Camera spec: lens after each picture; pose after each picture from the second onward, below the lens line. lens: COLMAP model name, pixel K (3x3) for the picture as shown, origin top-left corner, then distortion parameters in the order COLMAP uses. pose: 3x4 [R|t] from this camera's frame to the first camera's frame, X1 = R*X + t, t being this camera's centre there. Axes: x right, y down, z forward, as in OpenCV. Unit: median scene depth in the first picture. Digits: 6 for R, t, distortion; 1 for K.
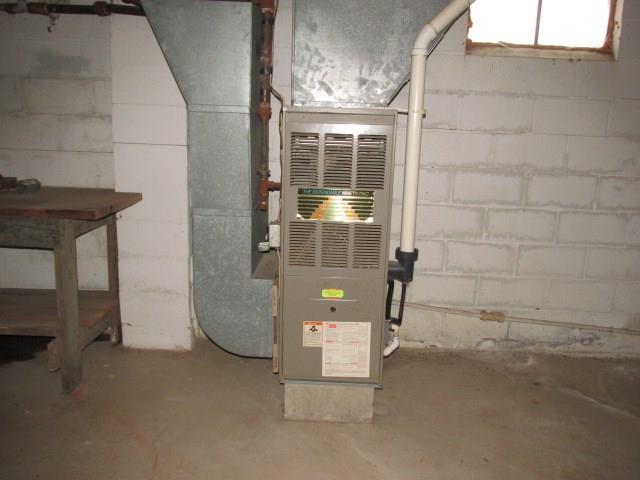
lens RADIAL K [[526.1, 0, 320.0], [0, 526.1, 240.0], [0, 0, 1]] dist [-0.004423, -0.002033]
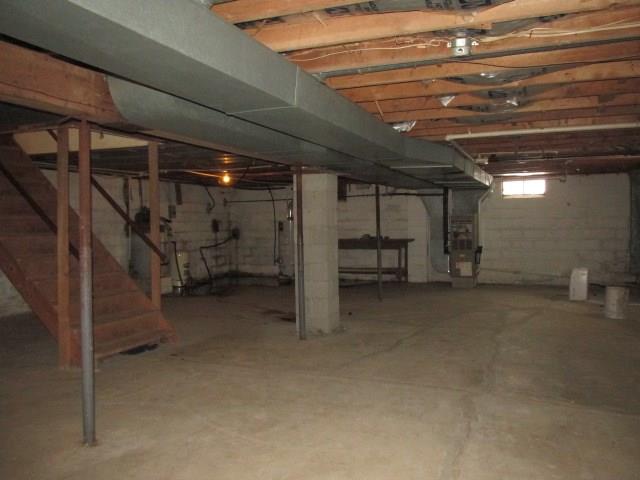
lens RADIAL K [[526.1, 0, 320.0], [0, 526.1, 240.0], [0, 0, 1]] dist [-0.004423, -0.002033]
pose [[0.942697, -0.038072, -0.331472, 0.359828], [-0.017544, 0.986437, -0.163197, 0.697844], [0.333189, 0.159661, 0.929243, -3.500620]]
